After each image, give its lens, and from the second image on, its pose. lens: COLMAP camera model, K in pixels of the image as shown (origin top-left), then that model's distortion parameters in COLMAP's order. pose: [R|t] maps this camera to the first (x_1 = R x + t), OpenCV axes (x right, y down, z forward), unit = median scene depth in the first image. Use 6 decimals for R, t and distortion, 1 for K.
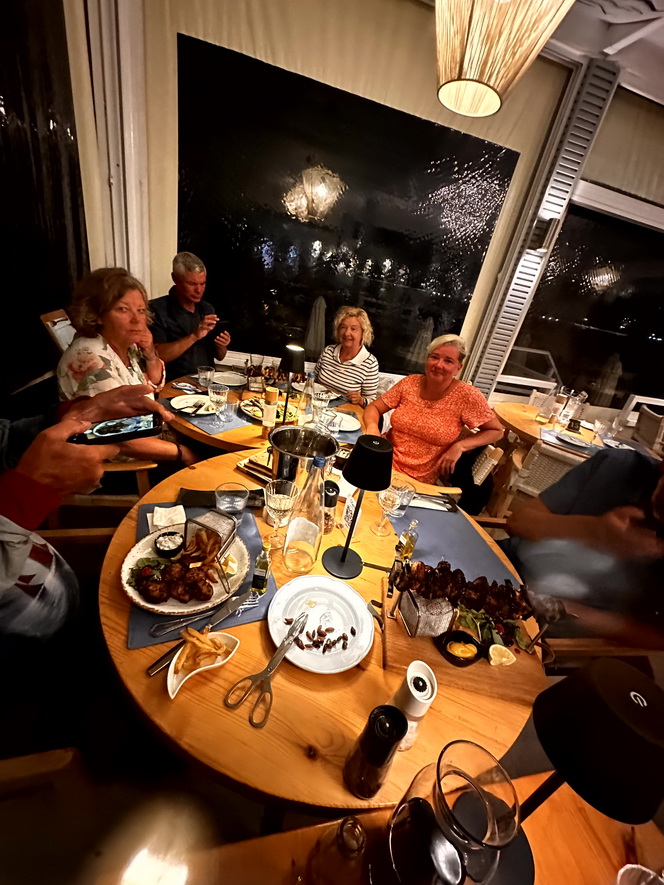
lens RADIAL K [[353.0, 0, 334.6], [0, 353.0, 446.2], [0, 0, 1]] dist [0.001152, -0.000079]
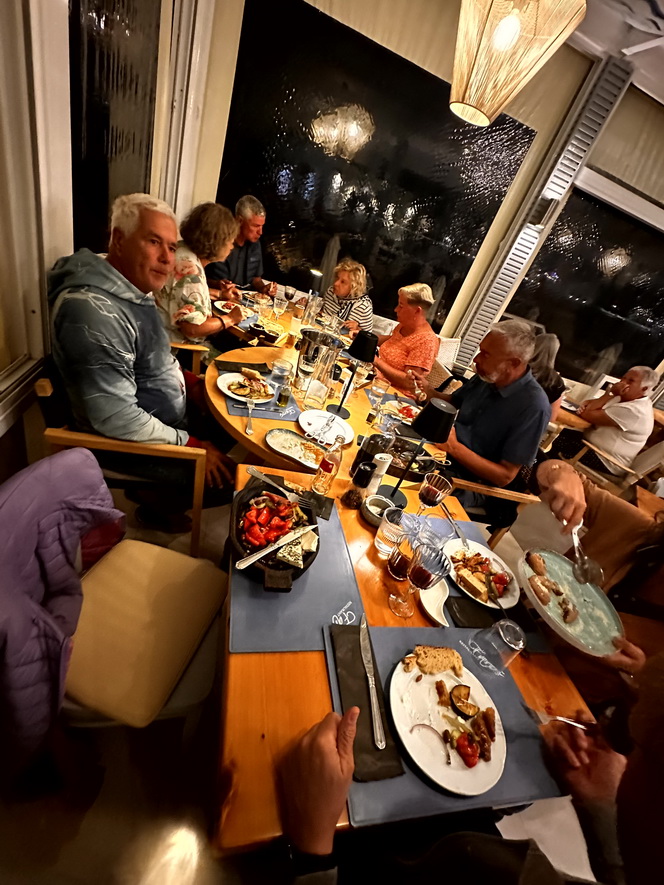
lens RADIAL K [[371.4, 0, 332.0], [0, 371.4, 442.5], [0, 0, 1]] dist [-0.000769, -0.000052]
pose [[0.989912, 0.137514, 0.034124, -0.018429], [-0.140299, 0.984975, 0.100698, 0.117551], [-0.019764, -0.104469, 0.994332, -0.284089]]
